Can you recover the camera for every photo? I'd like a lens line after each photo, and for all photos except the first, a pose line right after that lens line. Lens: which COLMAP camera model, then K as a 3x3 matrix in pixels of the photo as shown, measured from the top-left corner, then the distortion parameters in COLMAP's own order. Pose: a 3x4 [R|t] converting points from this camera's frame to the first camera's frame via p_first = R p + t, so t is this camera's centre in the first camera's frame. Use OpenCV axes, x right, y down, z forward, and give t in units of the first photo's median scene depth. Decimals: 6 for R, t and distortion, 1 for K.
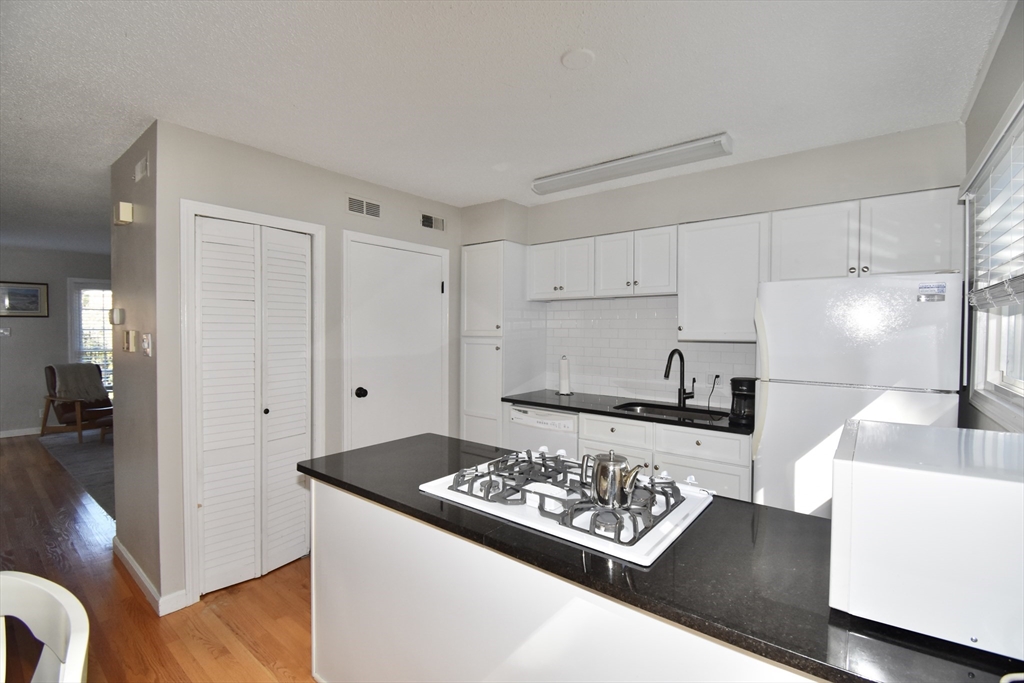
lens RADIAL K [[462.2, 0, 519.9], [0, 462.2, 337.9], [0, 0, 1]] dist [0.016197, -0.022082]
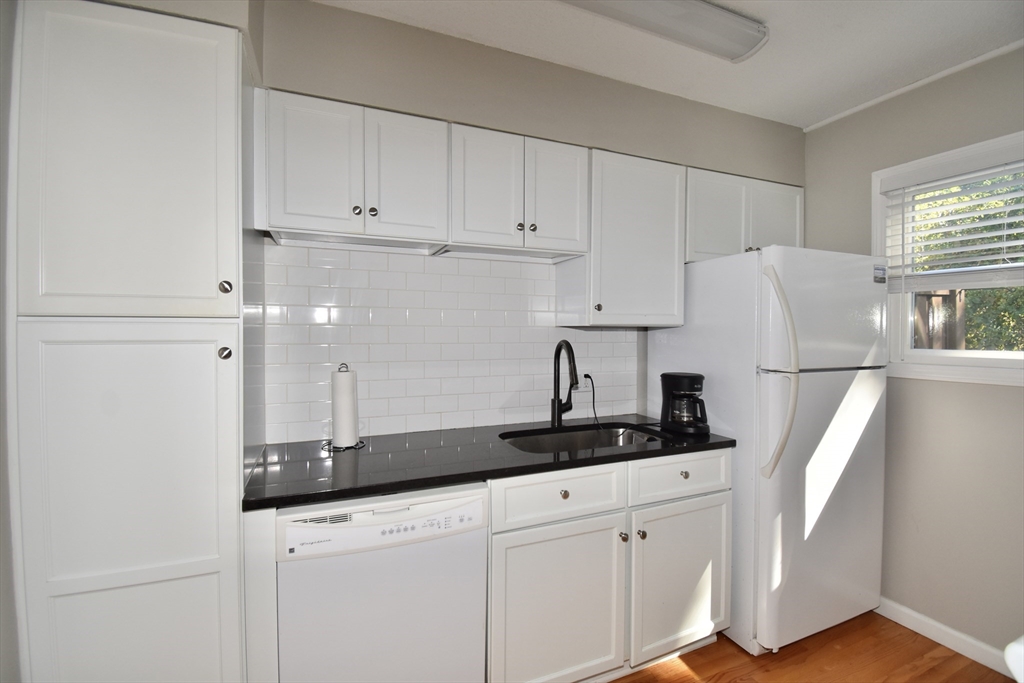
lens RADIAL K [[443.2, 0, 516.8], [0, 443.2, 336.8], [0, 0, 1]] dist [0.000802, -0.000005]
pose [[0.484463, -0.014384, 0.874693, -0.245236], [0.016217, 0.999841, 0.007460, 0.013334], [-0.874661, 0.010571, 0.484620, 0.739919]]
